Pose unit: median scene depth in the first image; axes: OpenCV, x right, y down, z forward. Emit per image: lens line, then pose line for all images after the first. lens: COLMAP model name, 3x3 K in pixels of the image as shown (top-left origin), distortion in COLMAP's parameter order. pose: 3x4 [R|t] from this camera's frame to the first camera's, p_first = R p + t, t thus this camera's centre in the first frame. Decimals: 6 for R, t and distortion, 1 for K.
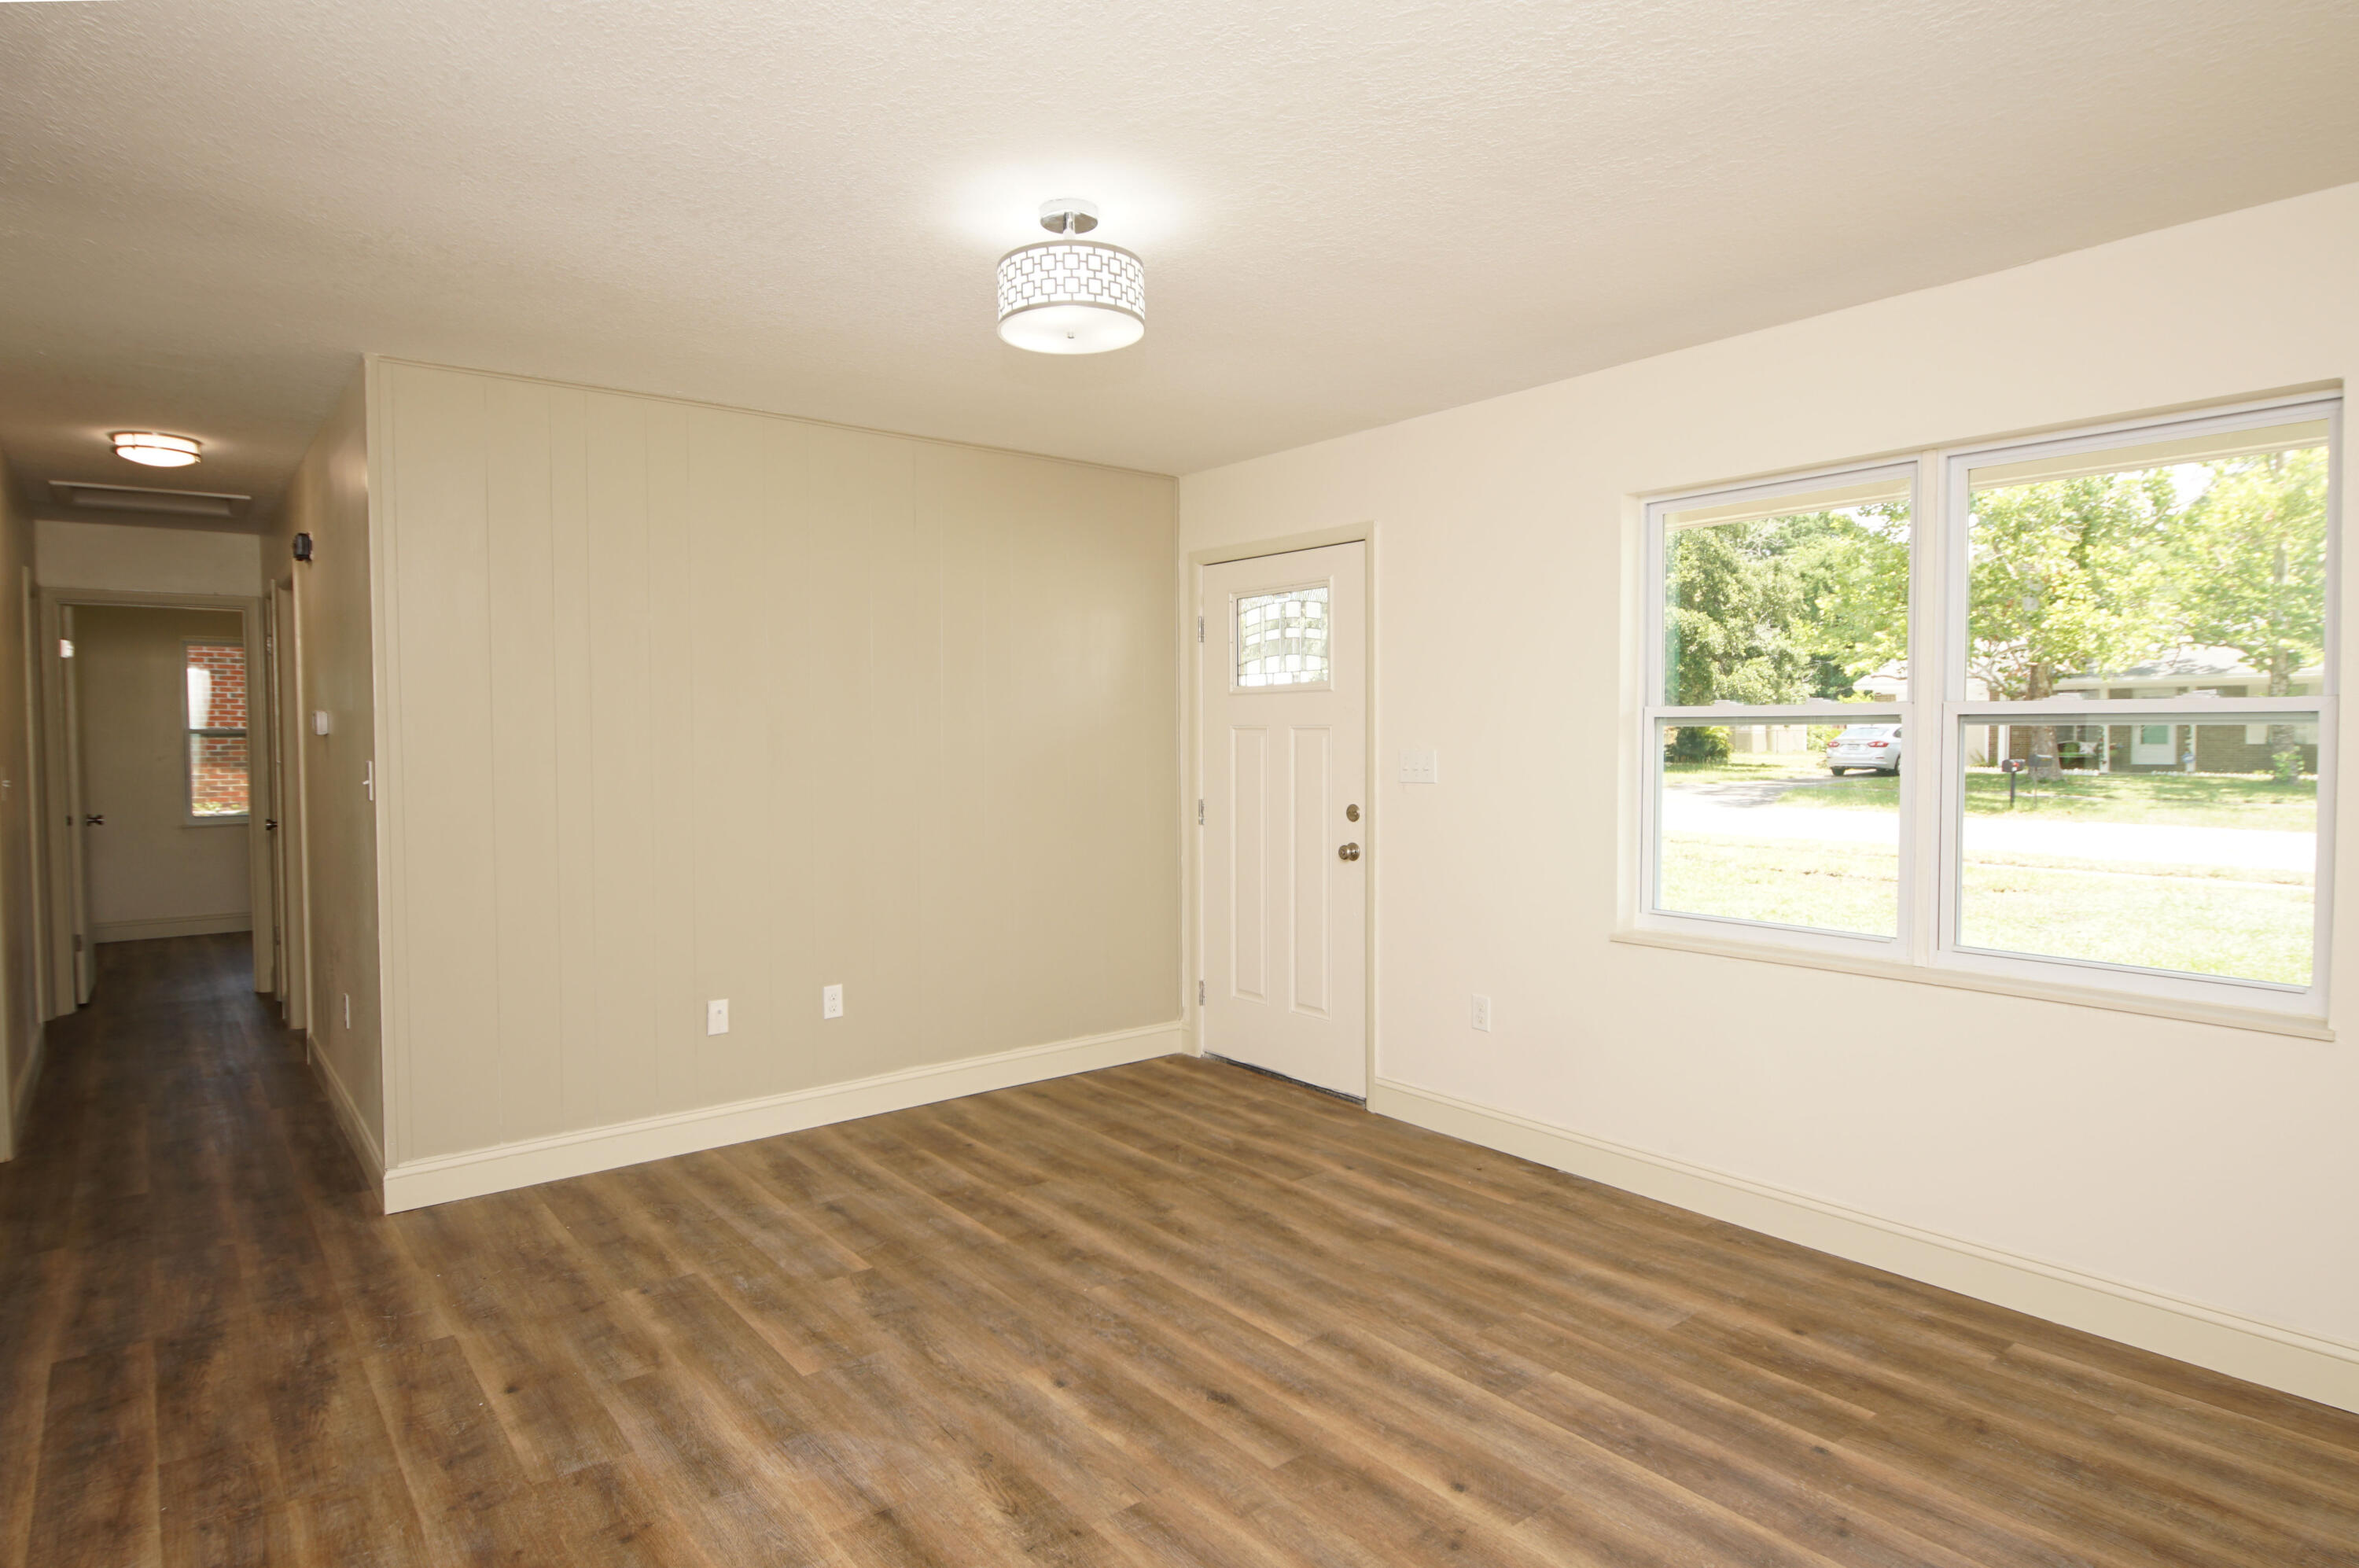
lens RADIAL K [[1261.7, 0, 1157.7], [0, 1261.7, 775.4], [0, 0, 1]] dist [0.037785, -0.041086]
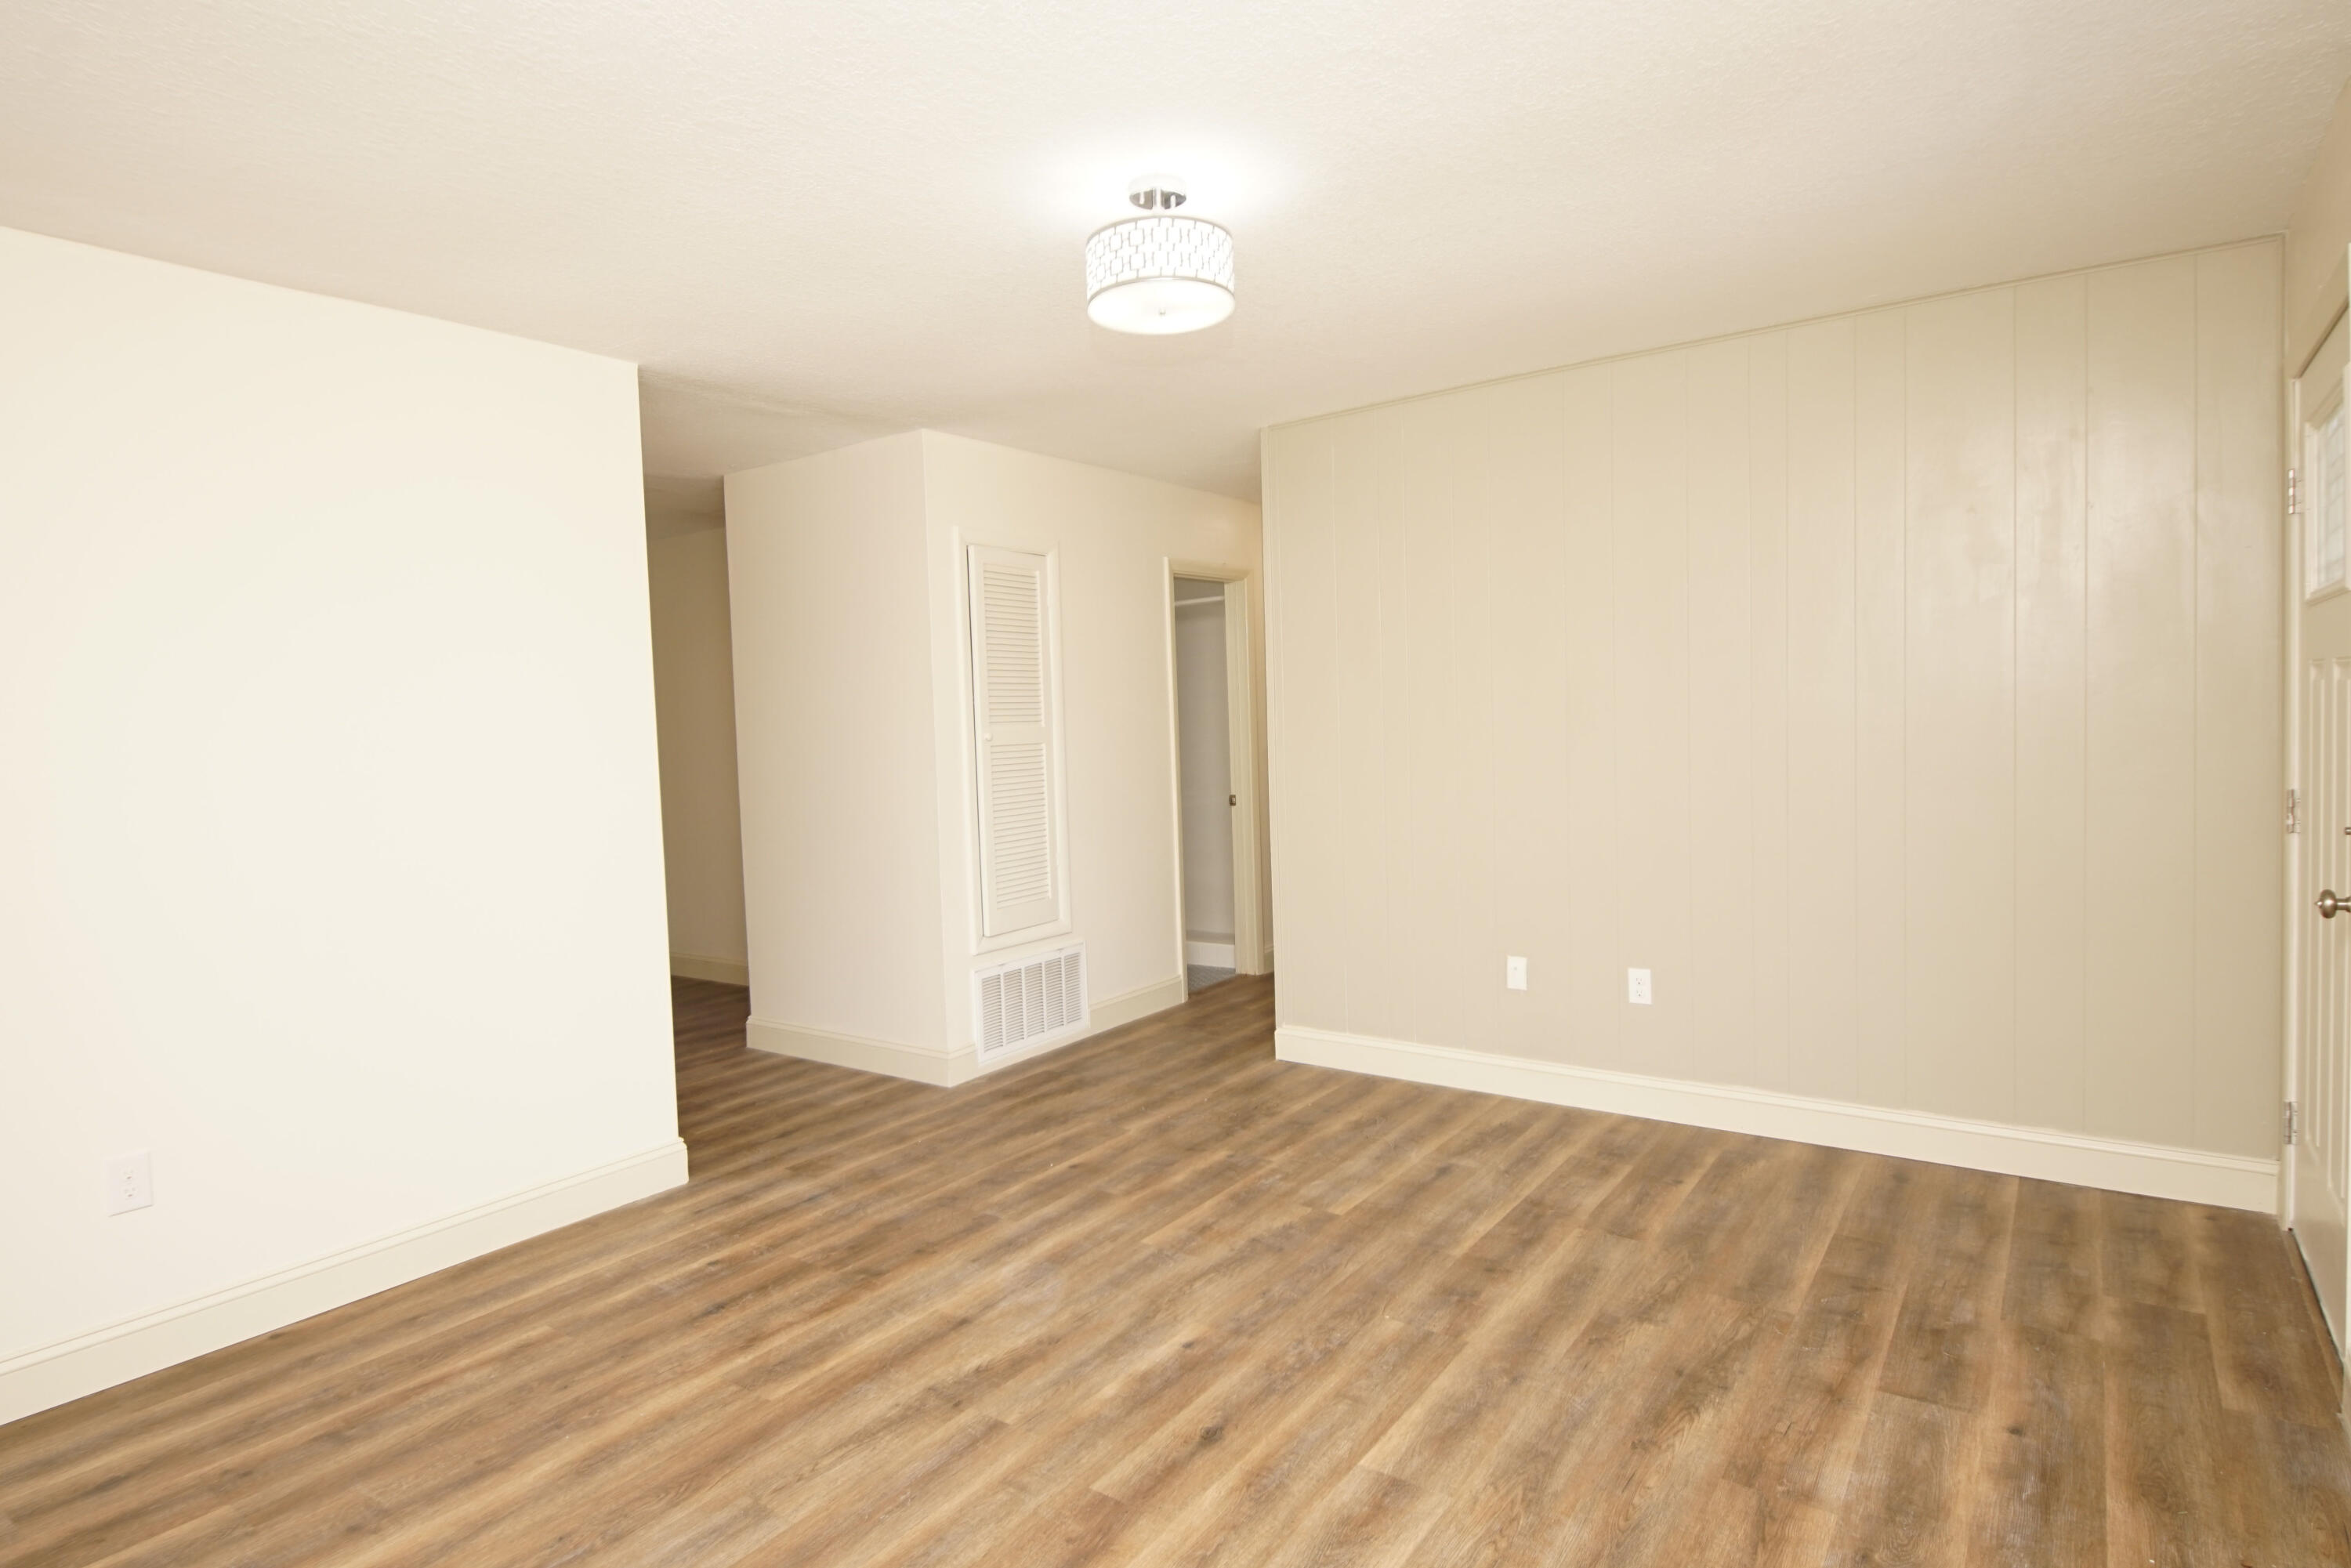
lens RADIAL K [[1257.4, 0, 1153.8], [0, 1257.4, 775.4], [0, 0, 1]] dist [0.037785, -0.041086]
pose [[0.289527, 0.044454, -0.956137, 0.645683], [-0.002604, 0.998954, 0.045656, -0.016201], [0.957166, -0.010729, 0.289340, 0.514877]]
